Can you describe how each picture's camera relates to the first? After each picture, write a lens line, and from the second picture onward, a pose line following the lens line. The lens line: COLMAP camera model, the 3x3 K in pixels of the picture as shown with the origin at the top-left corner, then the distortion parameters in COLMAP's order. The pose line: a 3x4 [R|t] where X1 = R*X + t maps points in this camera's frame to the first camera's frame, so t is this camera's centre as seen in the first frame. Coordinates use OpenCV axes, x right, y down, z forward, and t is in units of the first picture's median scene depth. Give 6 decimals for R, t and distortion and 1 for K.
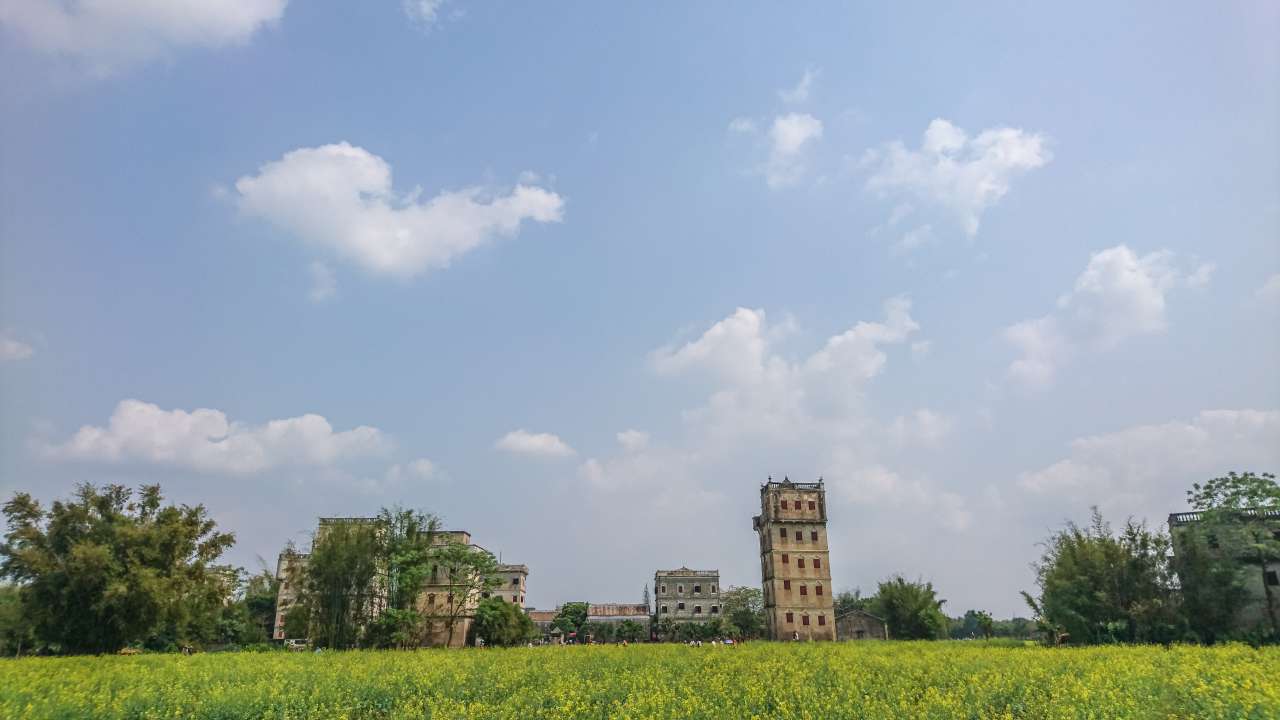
lens RADIAL K [[799.9, 0, 639.9], [0, 799.9, 354.9], [0, 0, 1]] dist [0.073009, -0.088793]
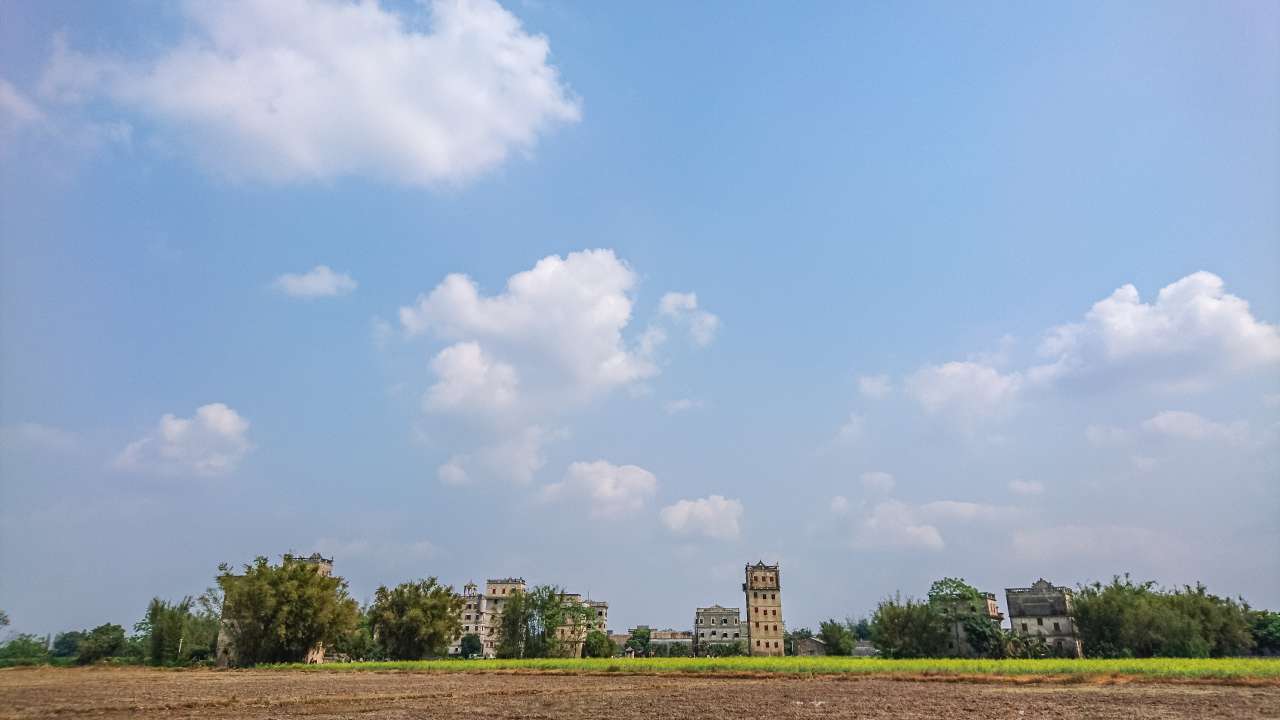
lens RADIAL K [[803.9, 0, 640.0], [0, 803.9, 360.0], [0, 0, 1]] dist [0.079181, -0.105372]
pose [[0.996402, -0.023959, -0.081294, 0.081962], [0.023122, 0.999670, -0.011215, -0.281757], [0.081536, 0.009295, 0.996627, -0.802466]]
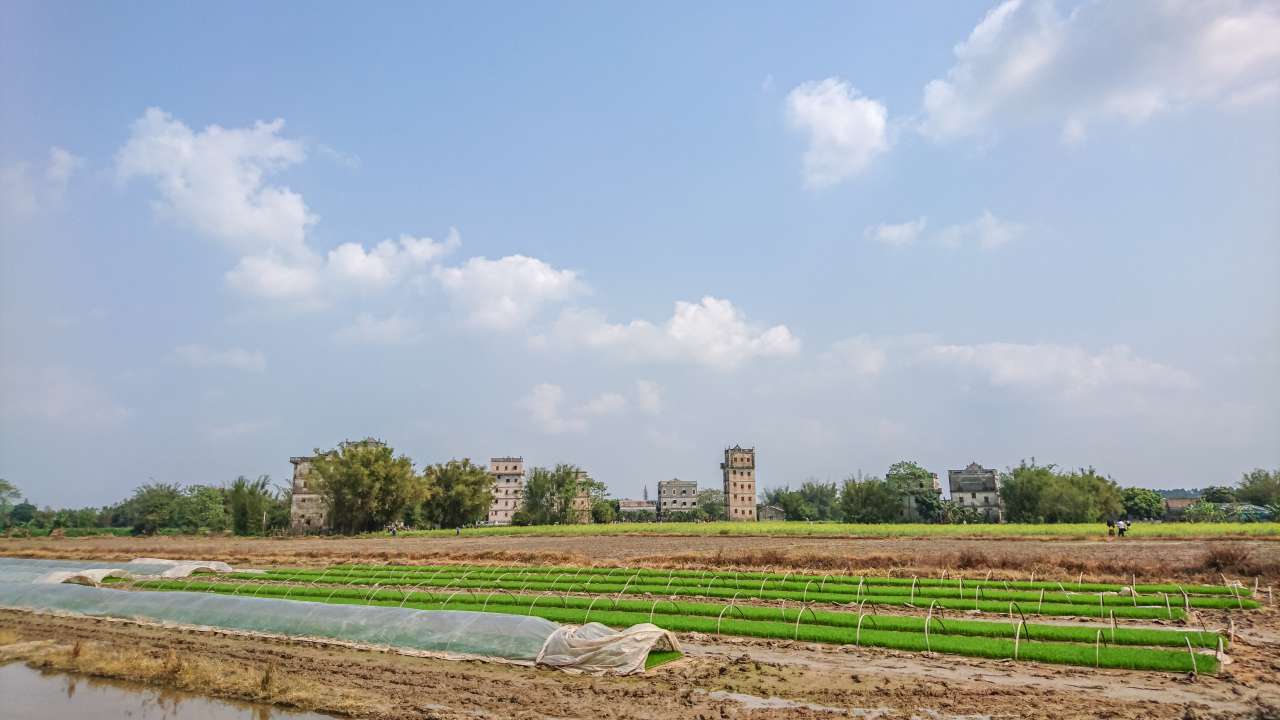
lens RADIAL K [[791.9, 0, 642.2], [0, 791.9, 358.0], [0, 0, 1]] dist [0.147099, -0.205713]
pose [[0.998604, 0.009475, 0.051973, -0.177197], [-0.016612, 0.990202, 0.138649, -0.365068], [-0.050150, -0.139318, 0.988977, -1.023096]]
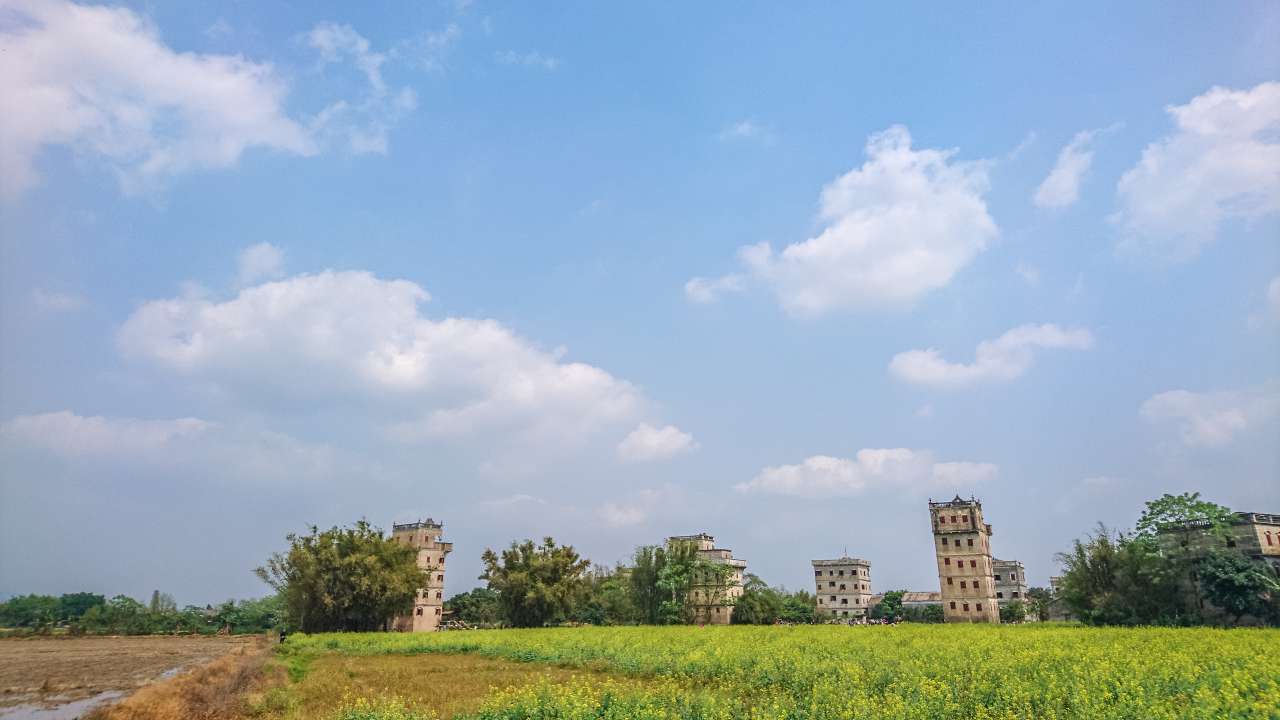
lens RADIAL K [[786.4, 0, 644.0], [0, 786.4, 358.3], [0, 0, 1]] dist [0.078651, -0.095253]
pose [[0.834486, -0.171603, -0.523628, 0.498446], [0.184432, 0.982445, -0.028044, -0.124217], [0.519248, -0.073171, 0.851485, -0.332315]]
